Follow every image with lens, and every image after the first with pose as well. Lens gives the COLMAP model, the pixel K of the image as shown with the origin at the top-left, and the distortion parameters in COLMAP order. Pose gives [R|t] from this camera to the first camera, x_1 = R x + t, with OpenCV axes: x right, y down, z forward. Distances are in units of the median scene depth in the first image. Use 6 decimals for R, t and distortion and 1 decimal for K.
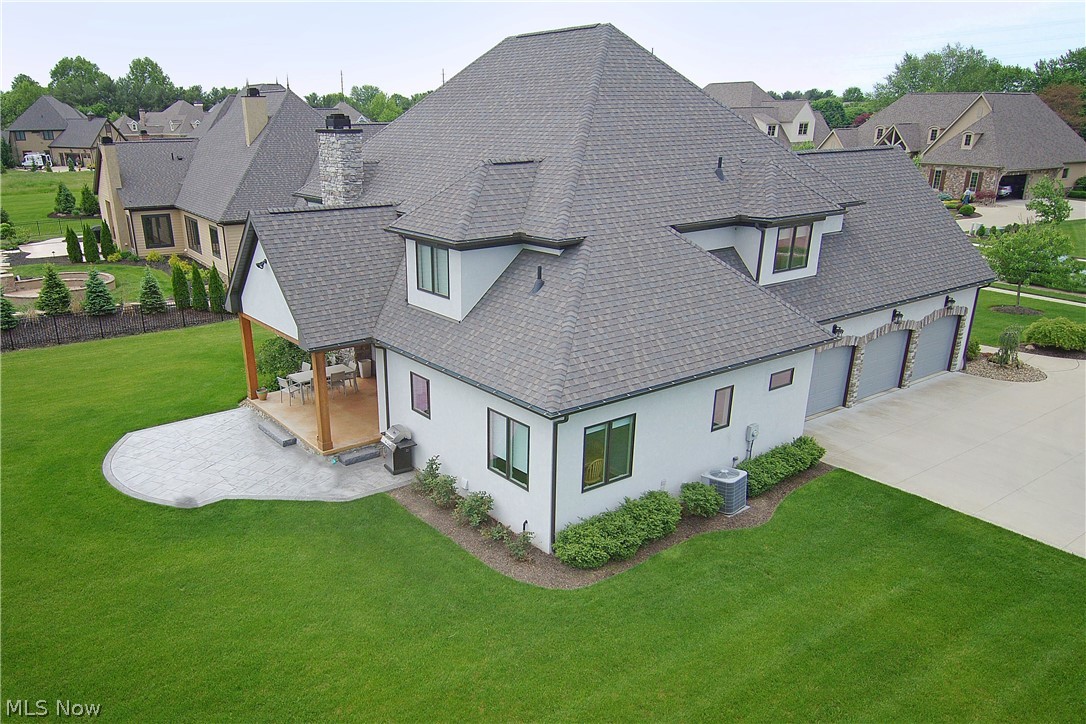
lens RADIAL K [[797.9, 0, 546.1], [0, 797.9, 414.8], [0, 0, 1]] dist [0.094145, -0.127942]
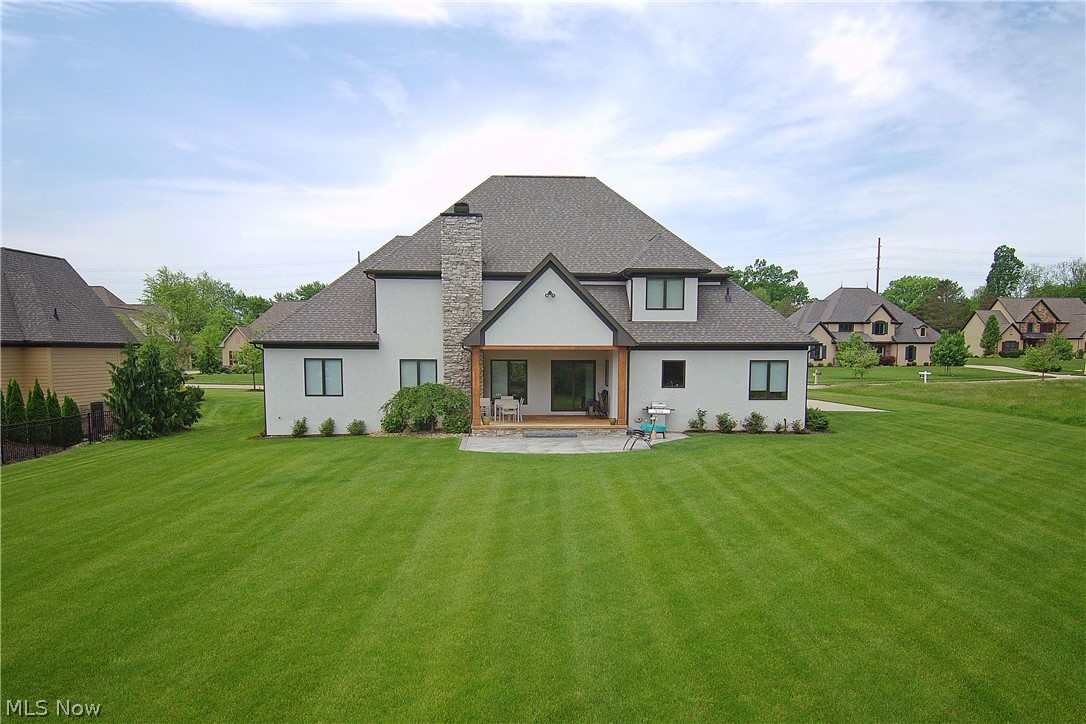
lens RADIAL K [[799.5, 0, 564.6], [0, 799.5, 427.6], [0, 0, 1]] dist [0.095850, -0.129420]
pose [[0.569321, -0.075575, 0.818634, -0.322283], [0.288444, 0.950827, -0.112820, 0.038603], [-0.769853, 0.300361, 0.563125, 0.071708]]
